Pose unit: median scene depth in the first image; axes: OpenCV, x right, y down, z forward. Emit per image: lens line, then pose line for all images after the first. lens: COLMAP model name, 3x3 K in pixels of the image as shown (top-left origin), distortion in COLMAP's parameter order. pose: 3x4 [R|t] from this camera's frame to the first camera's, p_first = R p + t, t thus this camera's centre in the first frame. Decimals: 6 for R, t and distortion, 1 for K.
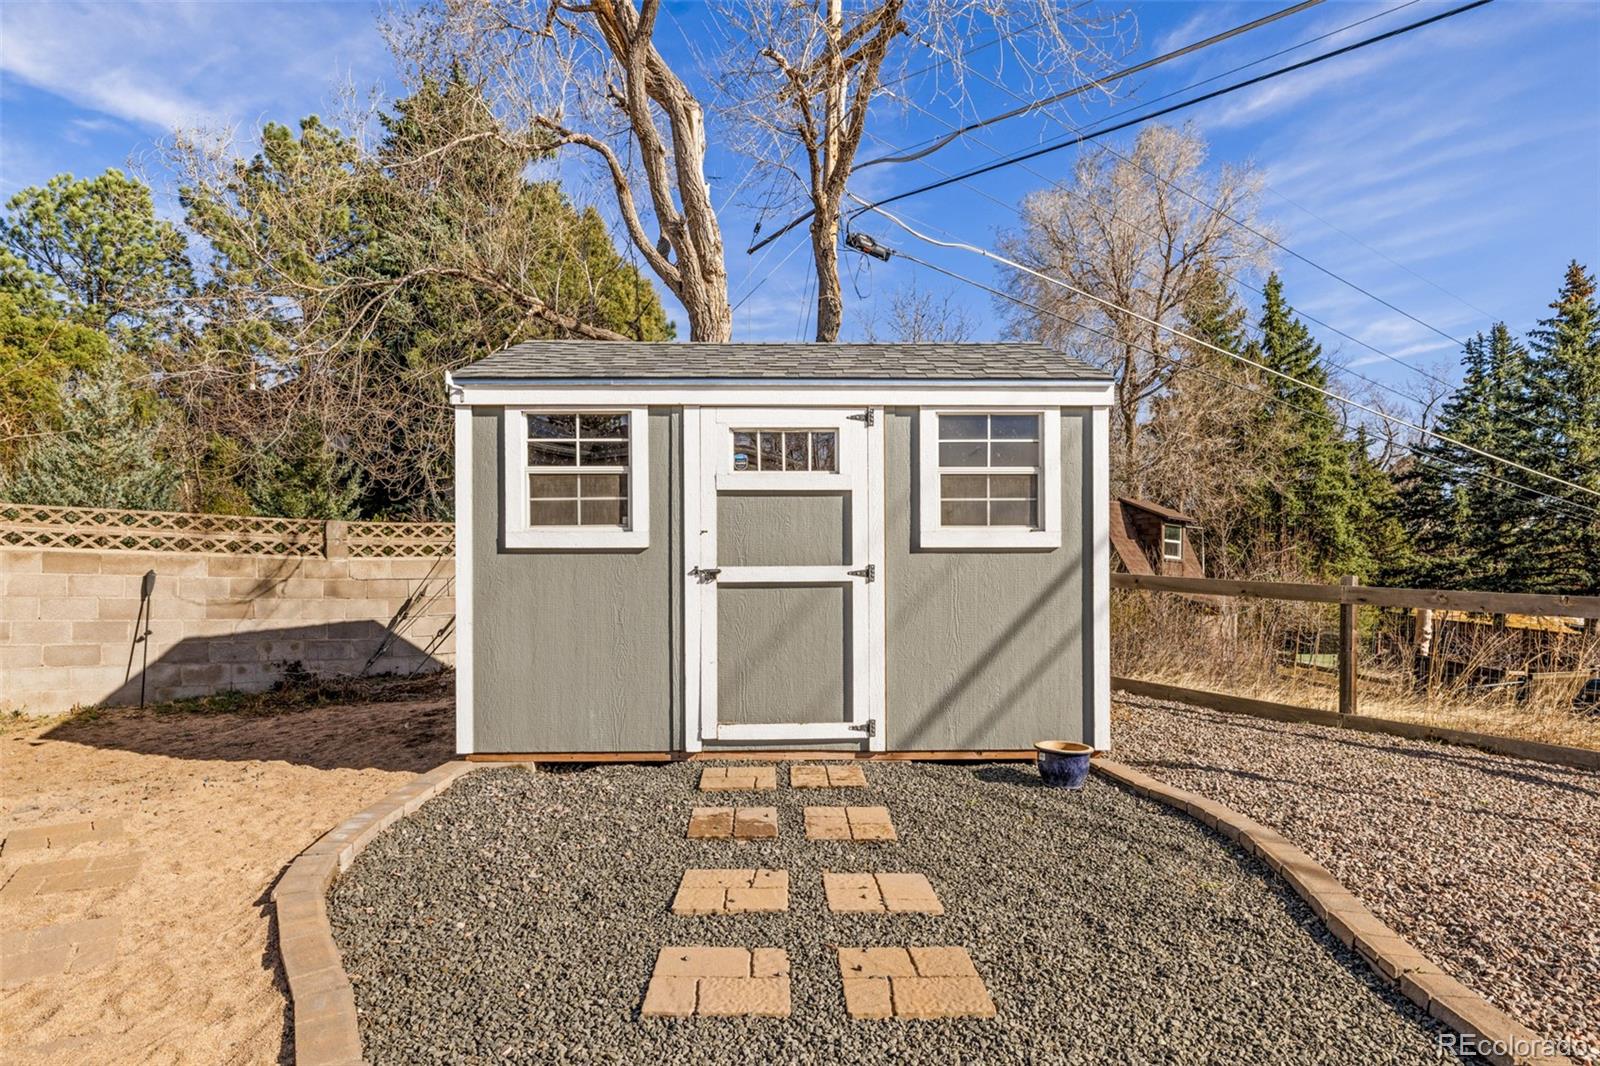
lens RADIAL K [[865.3, 0, 802.1], [0, 865.3, 587.2], [0, 0, 1]] dist [-0.005490, -0.001052]
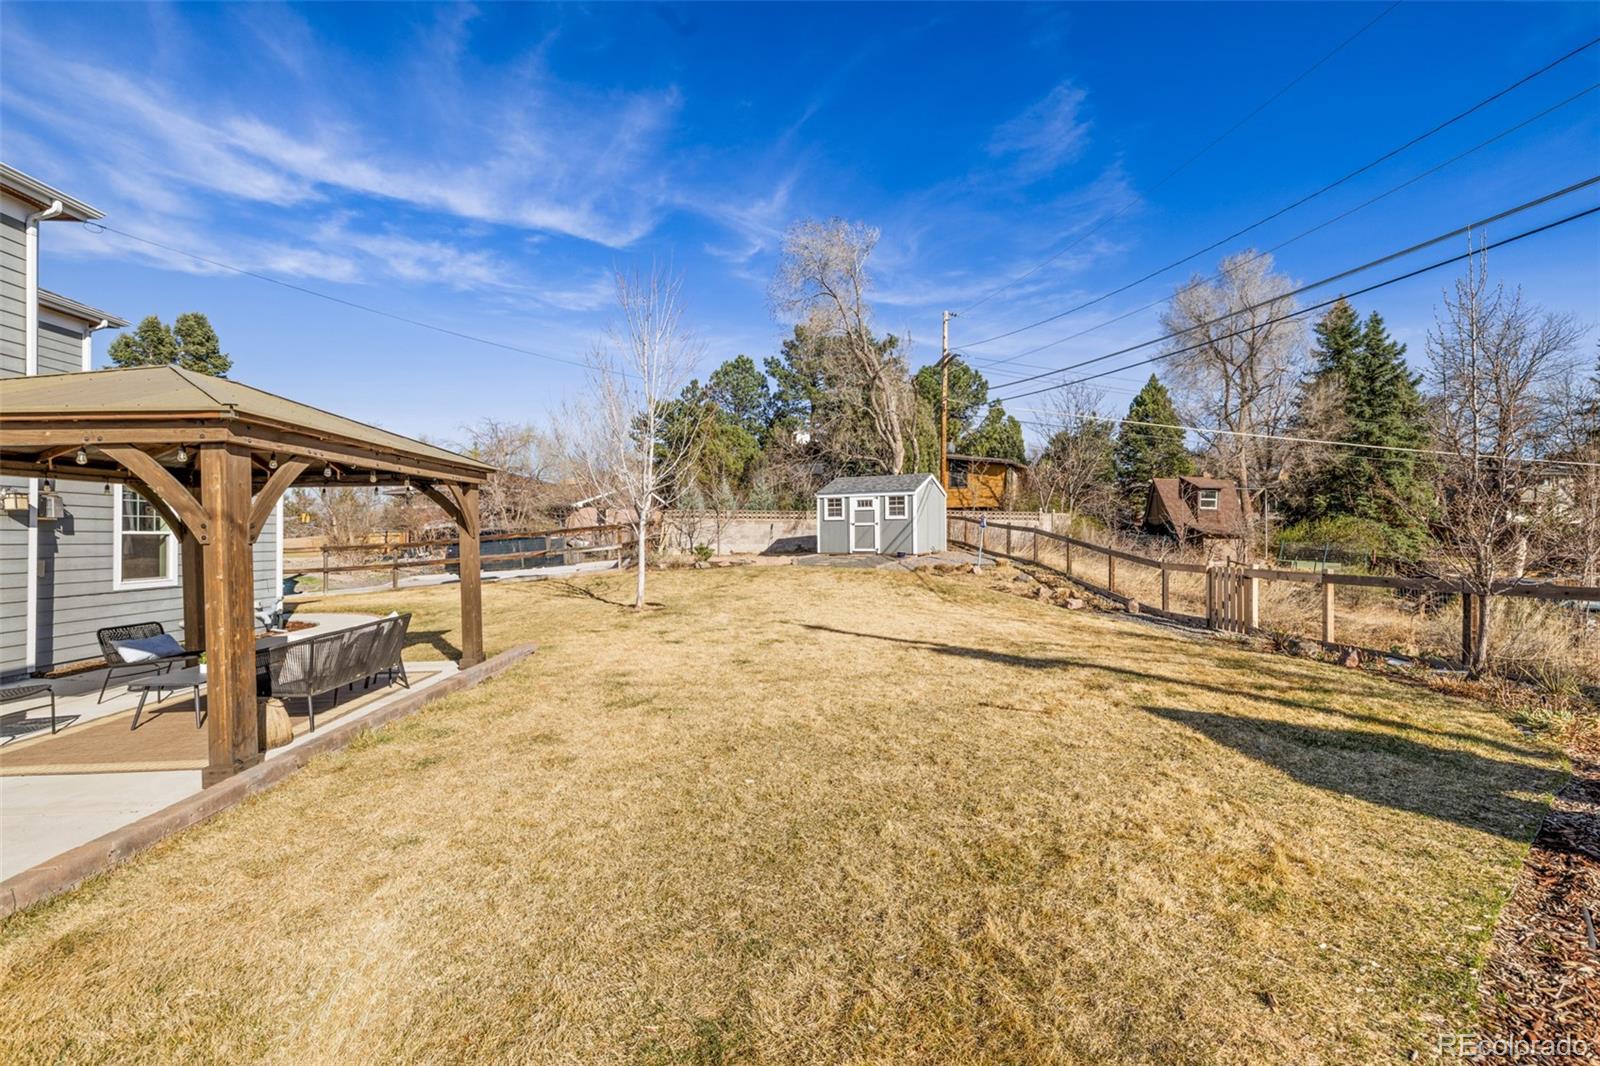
lens RADIAL K [[683.6, 0, 793.4], [0, 683.6, 532.9], [0, 0, 1]] dist [0.000225, 0.000767]
pose [[0.842563, -0.004666, -0.538577, 2.113443], [0.009673, 0.999932, 0.006470, 0.011074], [0.538510, -0.010661, 0.842551, -3.262772]]
